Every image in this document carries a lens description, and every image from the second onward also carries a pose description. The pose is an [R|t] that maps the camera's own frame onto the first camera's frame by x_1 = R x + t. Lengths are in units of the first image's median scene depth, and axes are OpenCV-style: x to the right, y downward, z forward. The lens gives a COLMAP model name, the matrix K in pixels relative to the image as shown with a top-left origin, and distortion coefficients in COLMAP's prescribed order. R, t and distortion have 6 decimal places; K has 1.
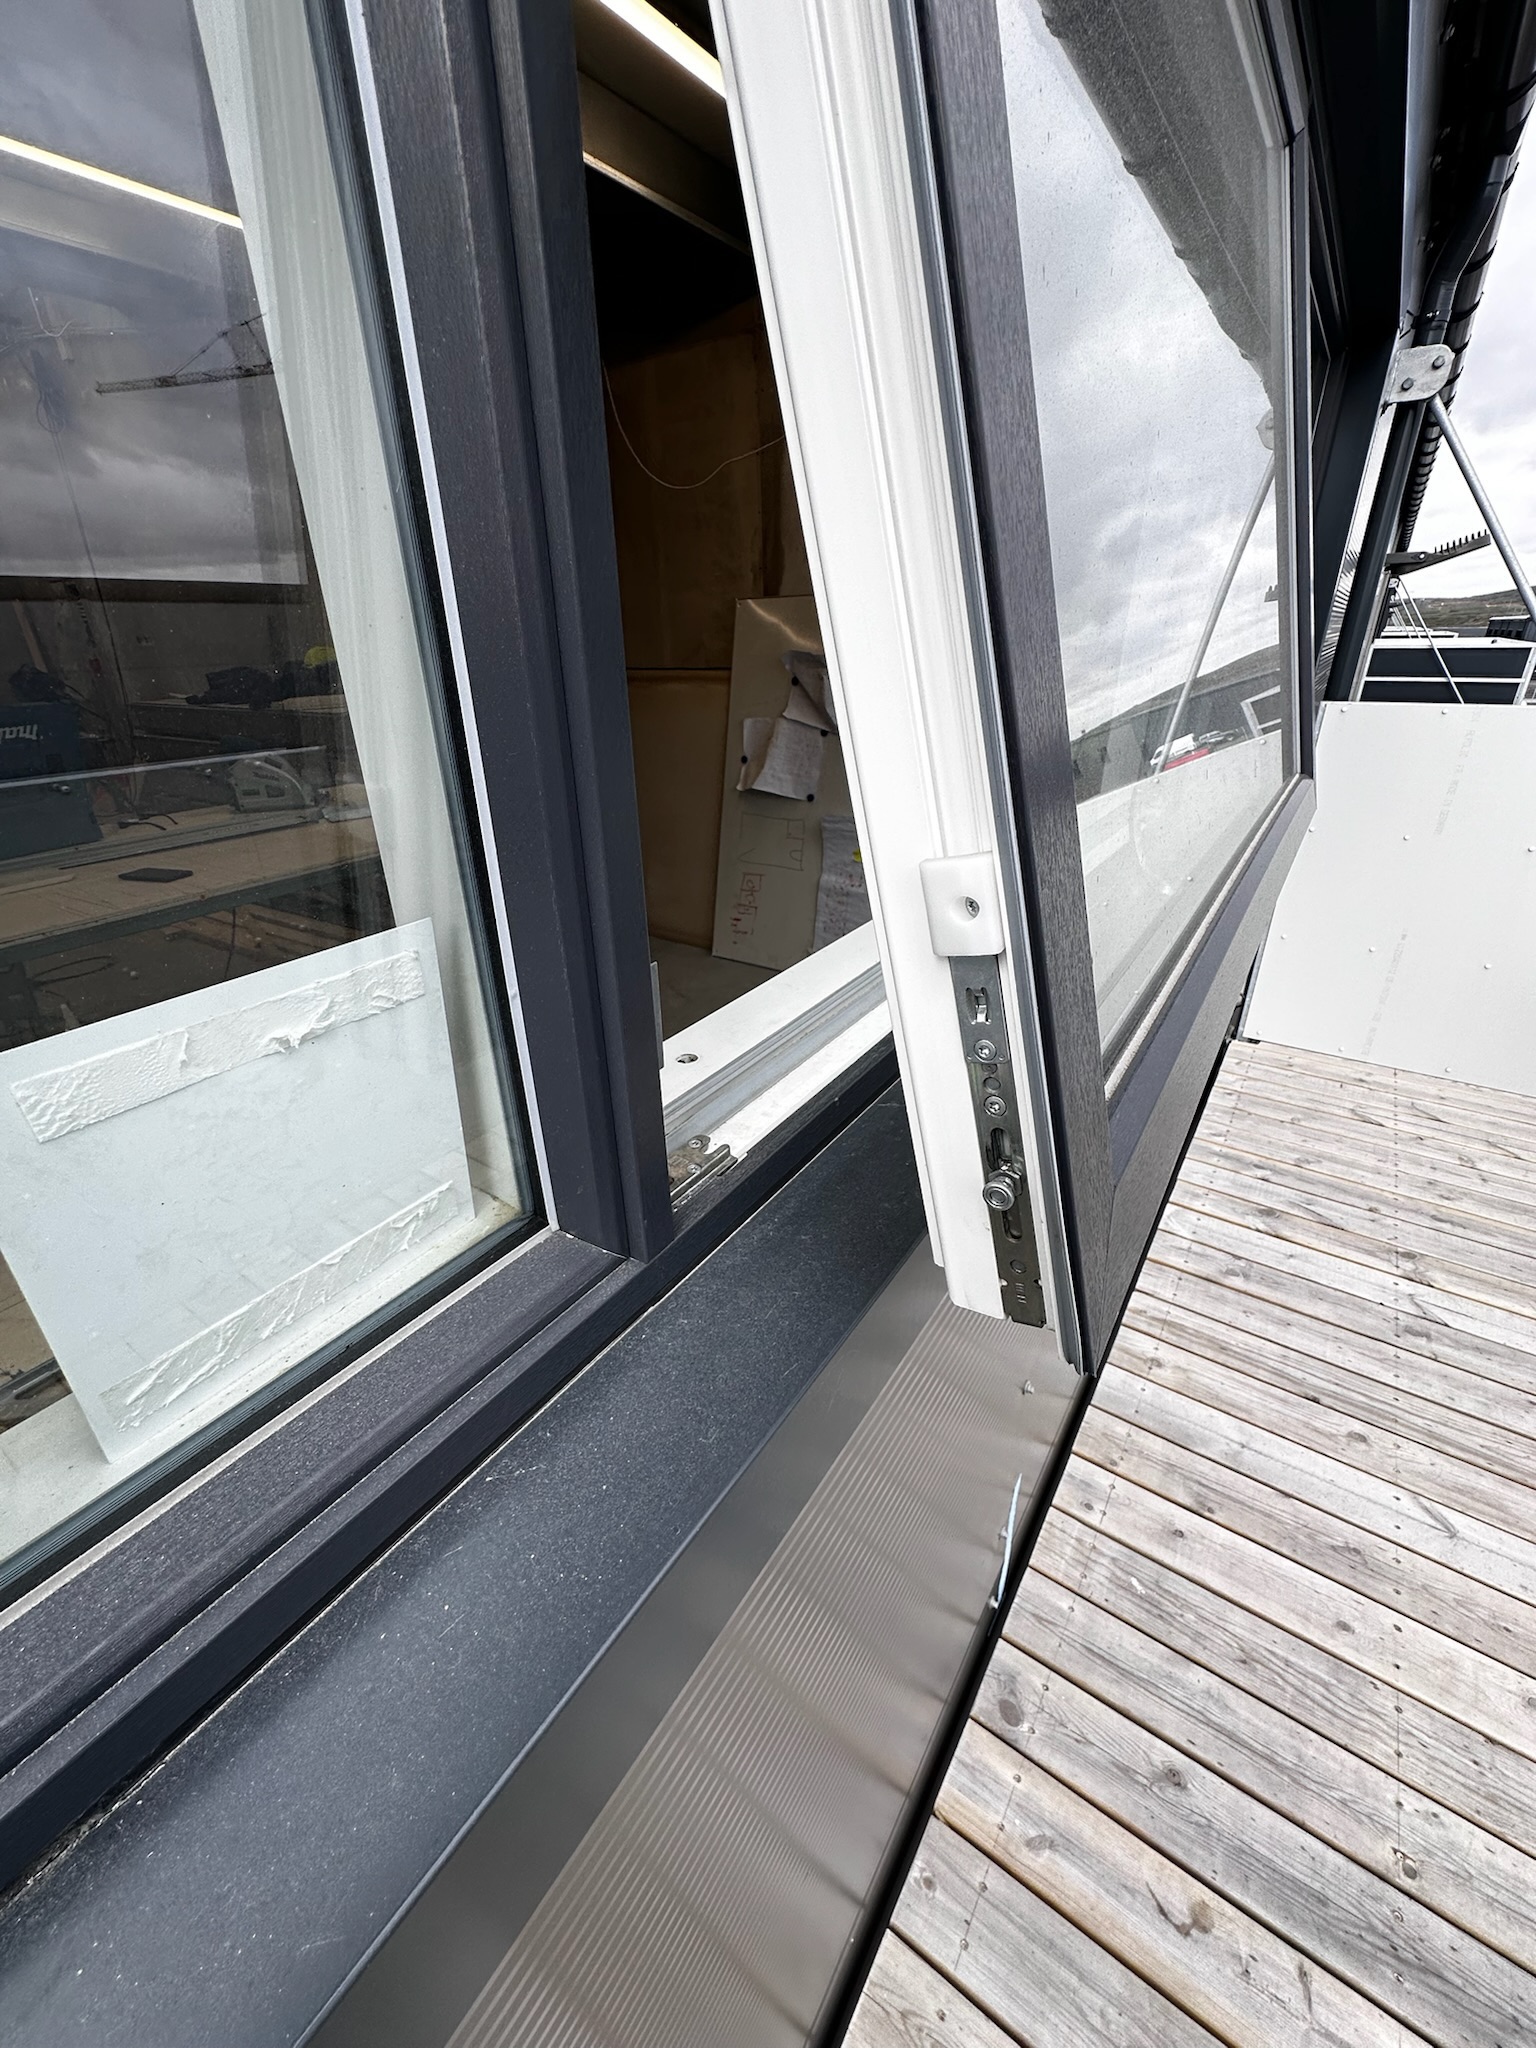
lens RADIAL K [[816.2, 0, 772.3], [0, 816.2, 1022.4], [0, 0, 1]] dist [-0.004240, 0.000995]
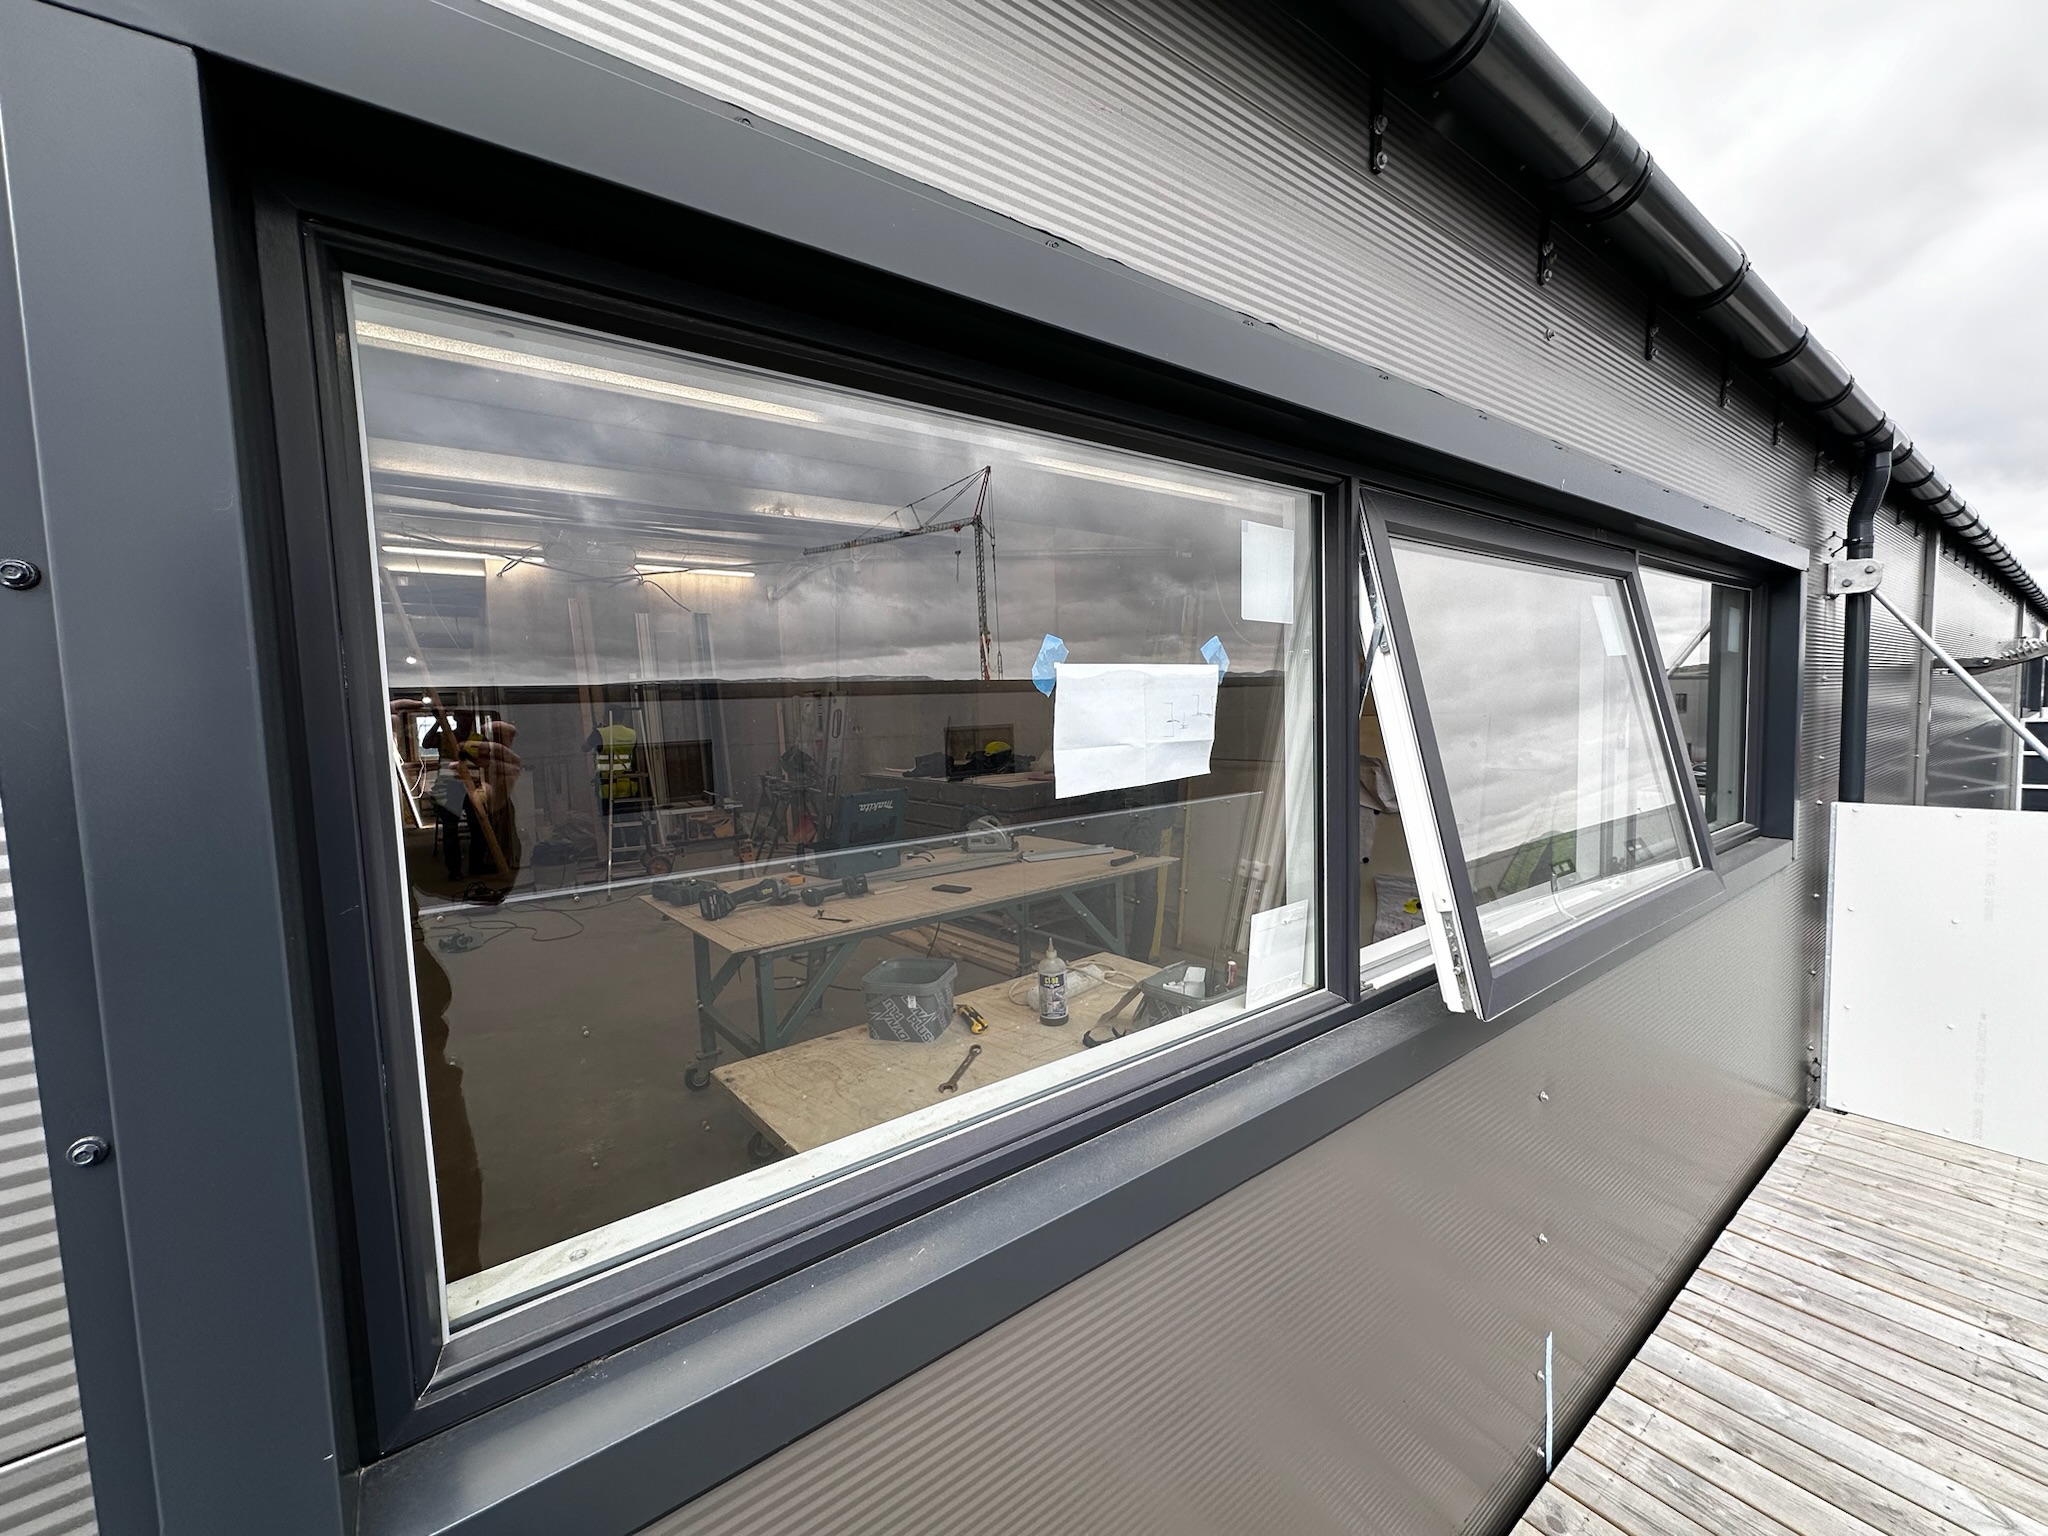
lens RADIAL K [[816.2, 0, 1021.4], [0, 816.2, 767.2], [0, 0, 1]] dist [-0.004240, 0.000995]
pose [[0.943800, 0.009110, -0.330393, -0.074382], [-0.126050, 0.933992, -0.334321, 0.146217], [0.305539, 0.357178, 0.882649, -0.601098]]
